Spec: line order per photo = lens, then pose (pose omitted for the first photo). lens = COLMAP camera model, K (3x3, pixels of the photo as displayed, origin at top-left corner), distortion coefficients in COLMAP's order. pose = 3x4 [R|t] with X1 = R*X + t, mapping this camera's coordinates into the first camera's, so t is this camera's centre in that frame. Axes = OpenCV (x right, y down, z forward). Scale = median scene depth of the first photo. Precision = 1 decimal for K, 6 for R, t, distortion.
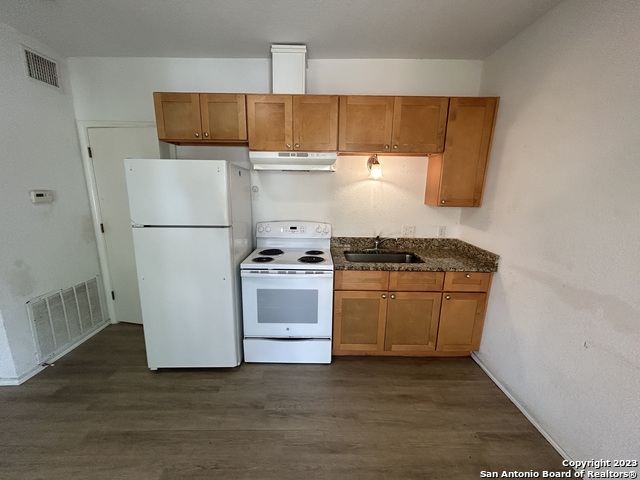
lens RADIAL K [[261.1, 0, 322.2], [0, 261.1, 234.4], [0, 0, 1]] dist [0.002563, -0.000346]
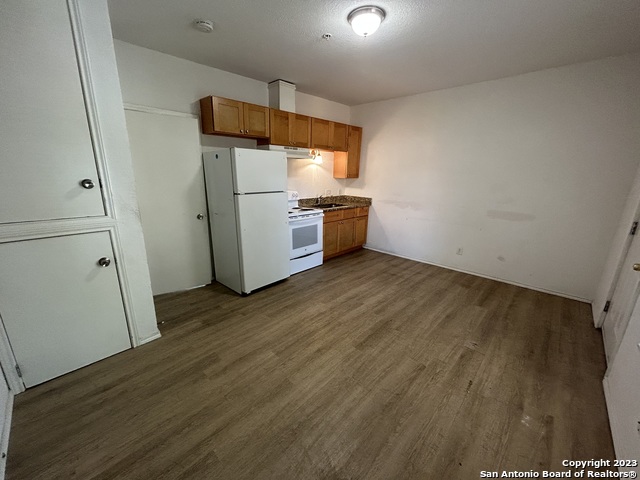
lens RADIAL K [[261.1, 0, 315.0], [0, 261.1, 242.2], [0, 0, 1]] dist [0.002563, -0.000346]
pose [[0.705947, -0.191958, 0.681756, -1.308857], [0.139141, 0.981402, 0.132250, 0.087840], [-0.694463, 0.001498, 0.719527, -0.324282]]
